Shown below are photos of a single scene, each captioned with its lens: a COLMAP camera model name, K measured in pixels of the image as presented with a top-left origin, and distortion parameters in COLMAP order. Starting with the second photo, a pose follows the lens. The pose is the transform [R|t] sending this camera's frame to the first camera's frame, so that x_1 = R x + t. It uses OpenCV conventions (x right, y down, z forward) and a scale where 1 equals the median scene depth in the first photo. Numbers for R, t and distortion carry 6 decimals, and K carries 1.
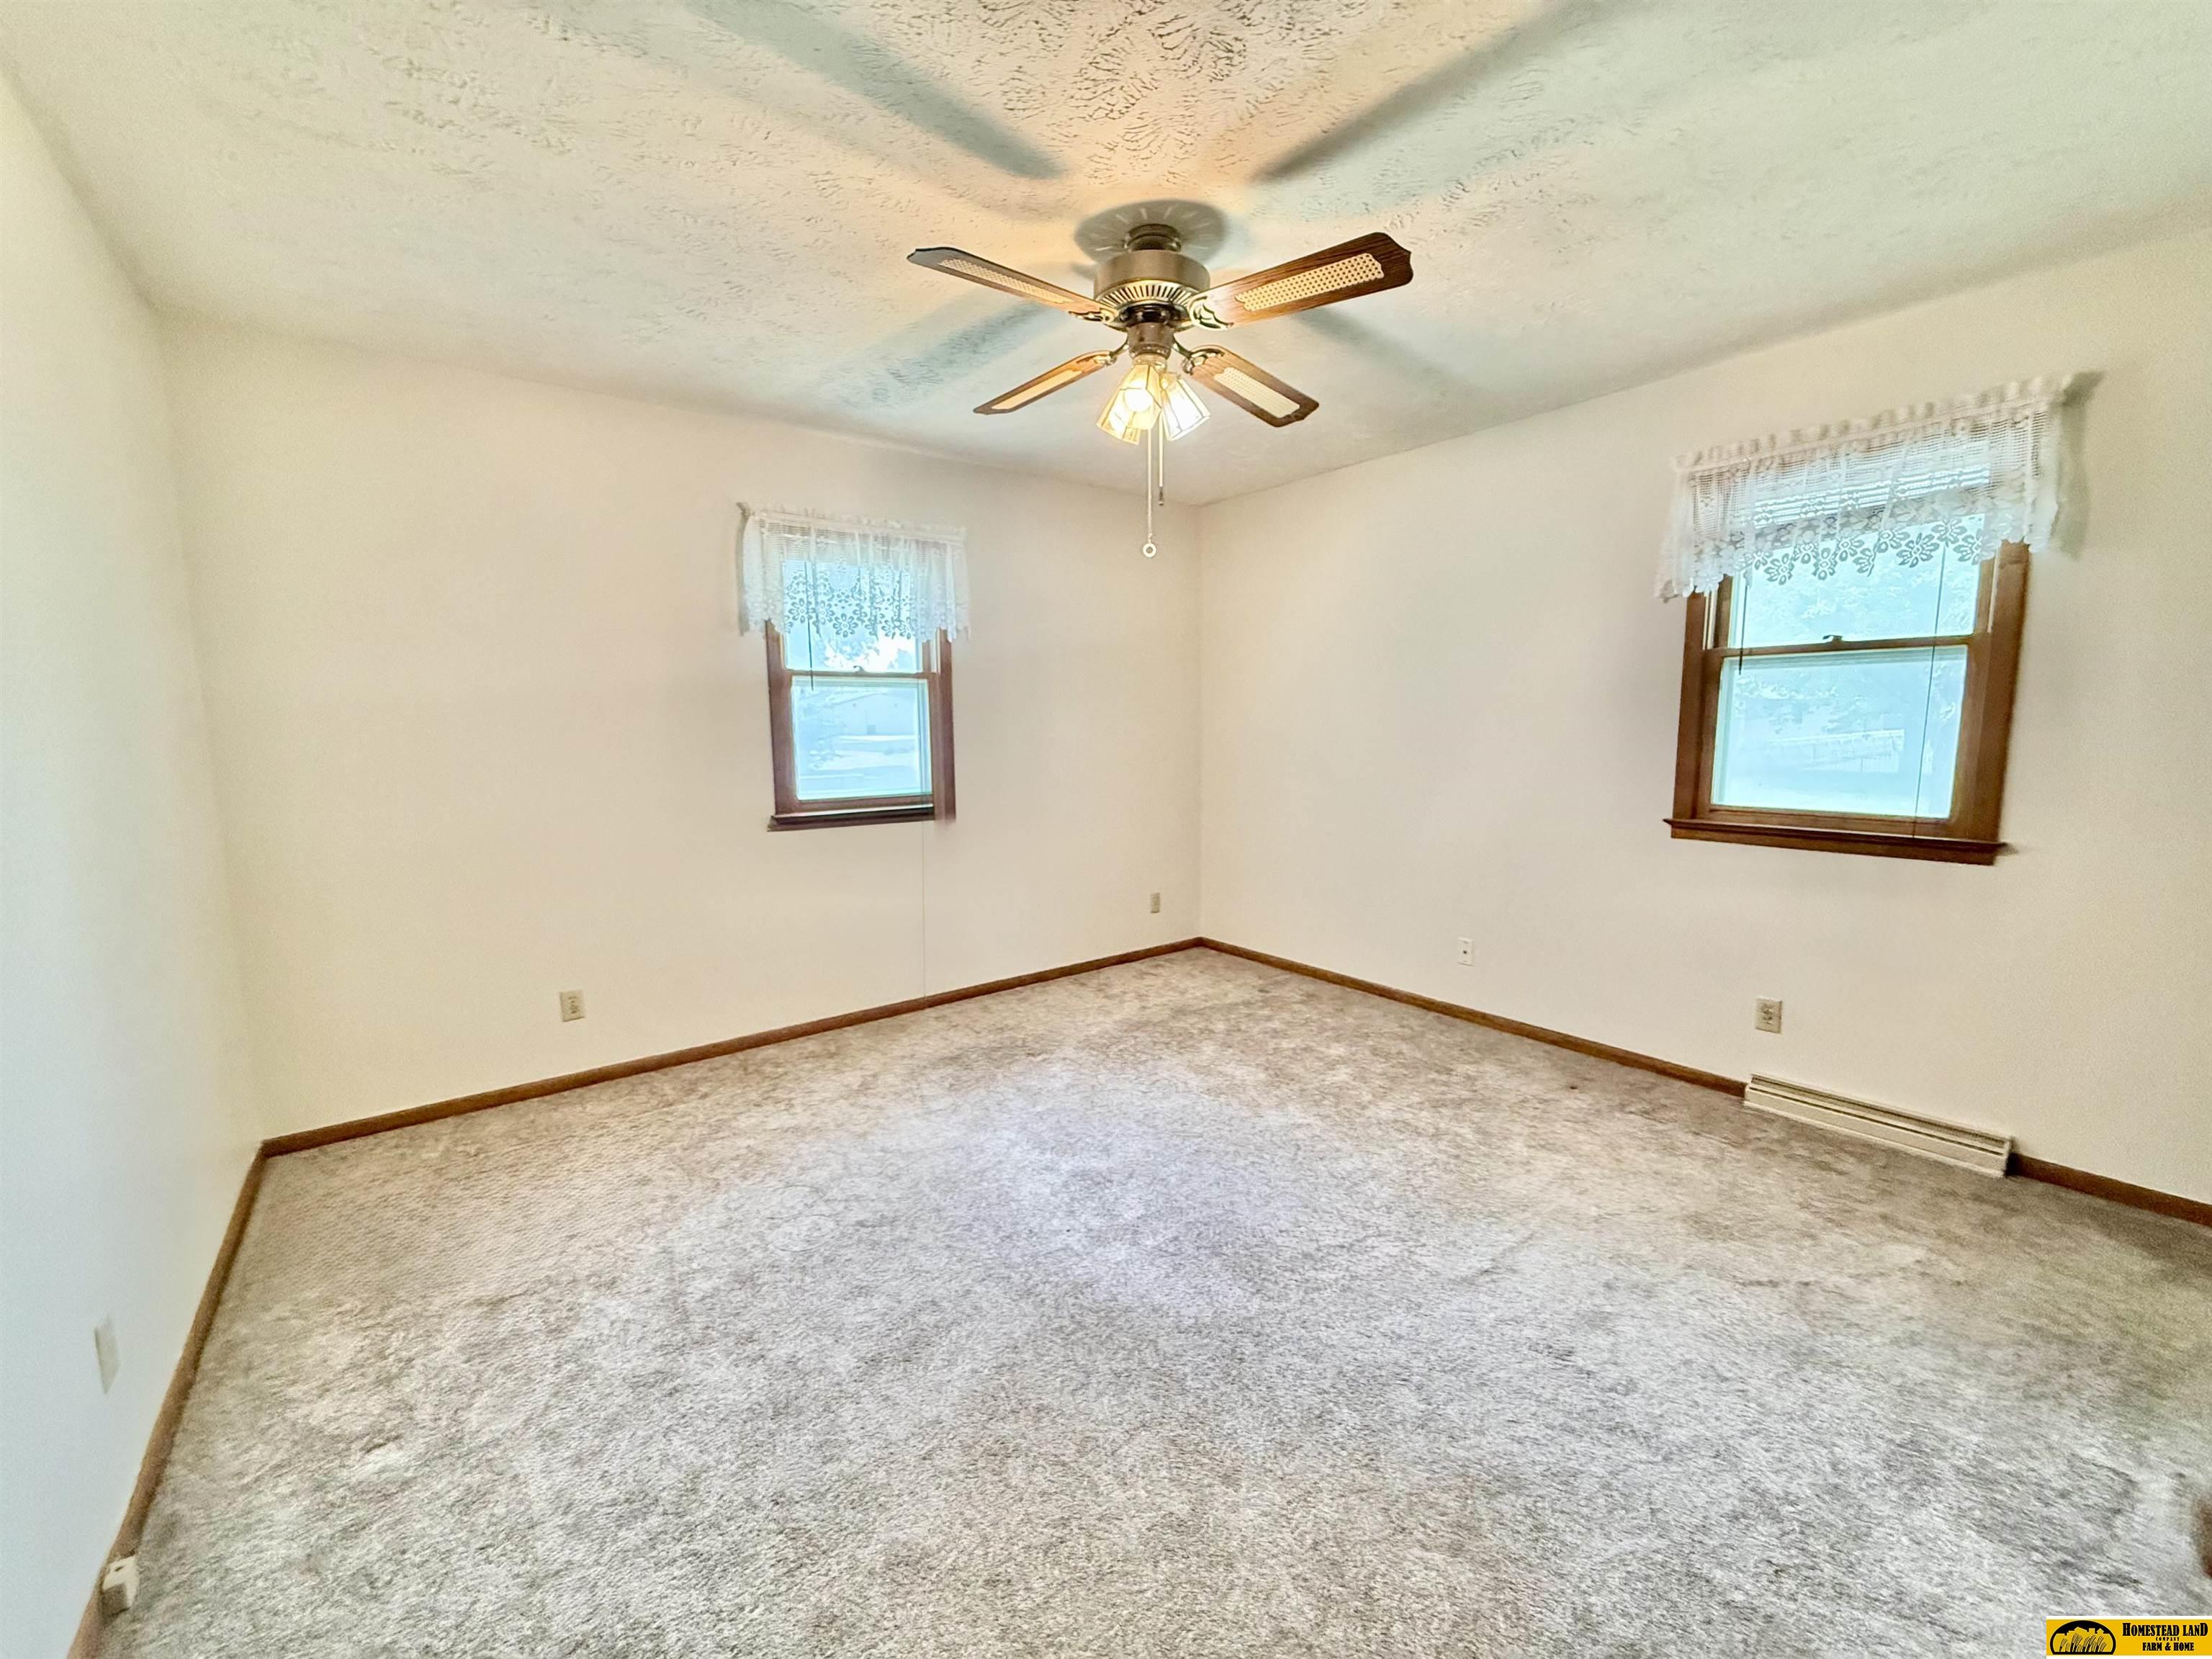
lens RADIAL K [[892.0, 0, 1099.6], [0, 892.0, 834.1], [0, 0, 1]] dist [0.000276, -0.000125]
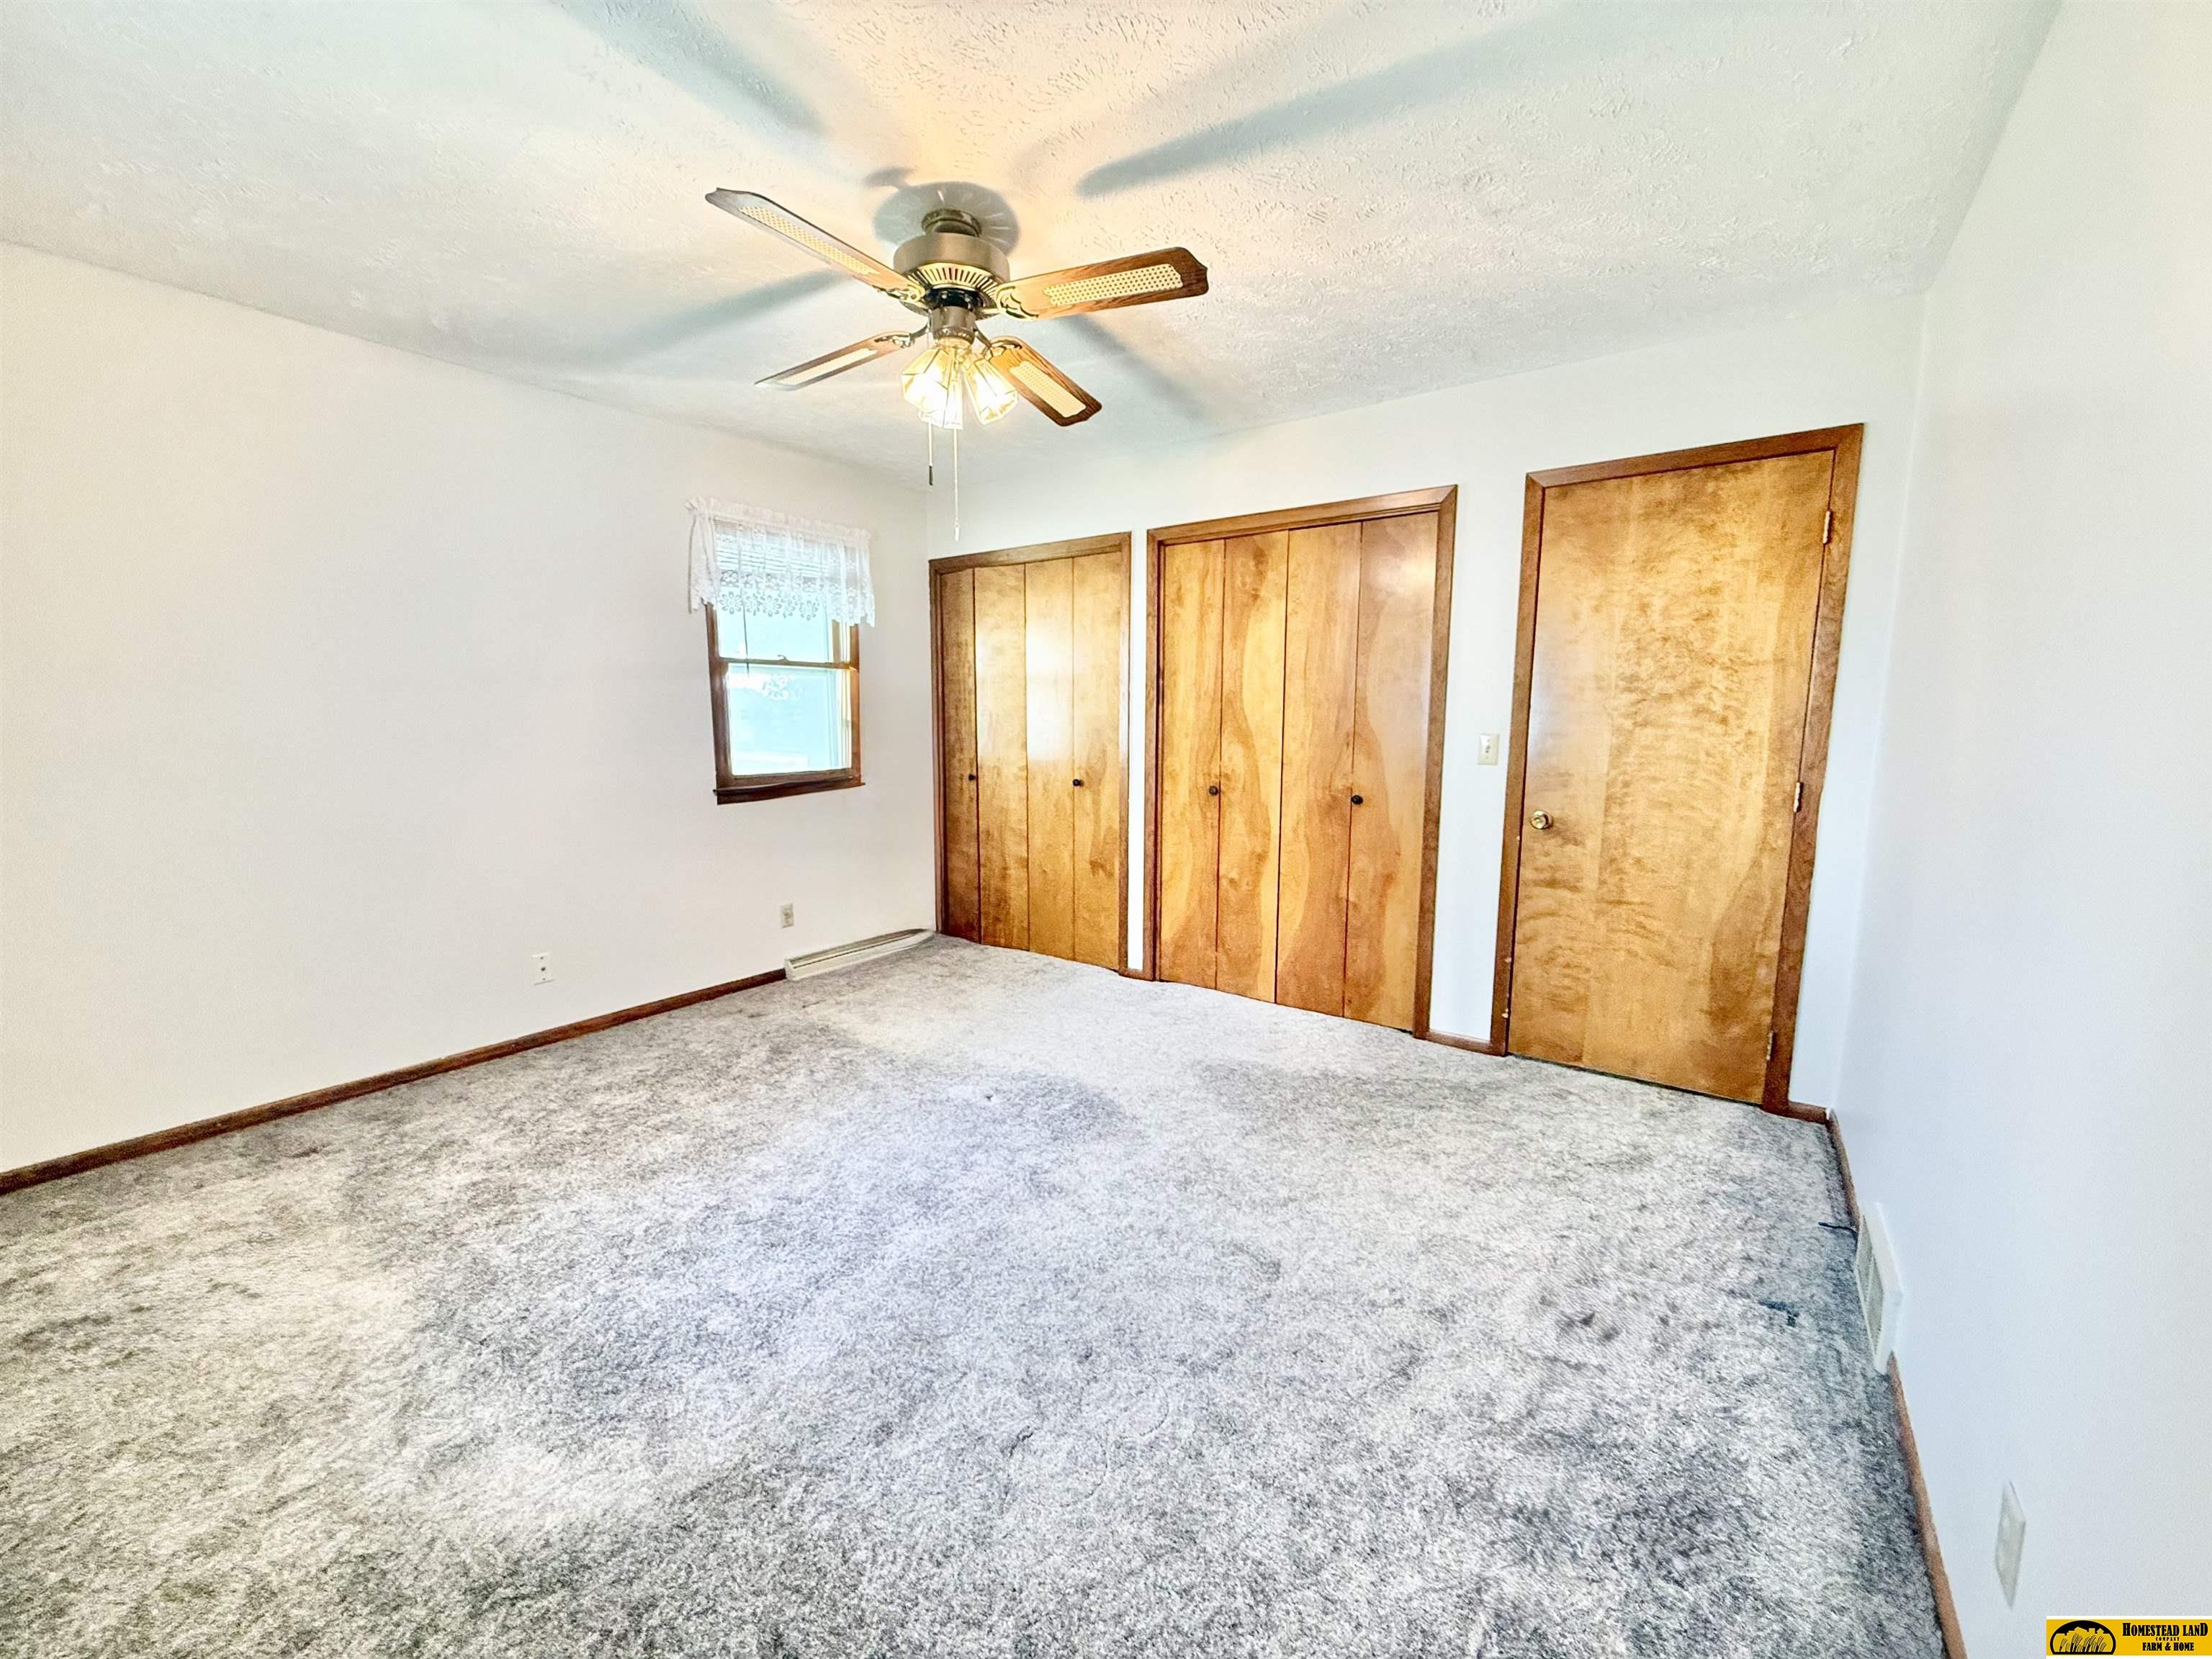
lens RADIAL K [[892.0, 0, 1099.6], [0, 892.0, 834.1], [0, 0, 1]] dist [0.000276, -0.000125]
pose [[-0.289318, -0.120264, 0.949648, -0.762768], [0.124173, 0.978979, 0.161809, -0.098332], [-0.949145, 0.164735, -0.268303, 0.904262]]
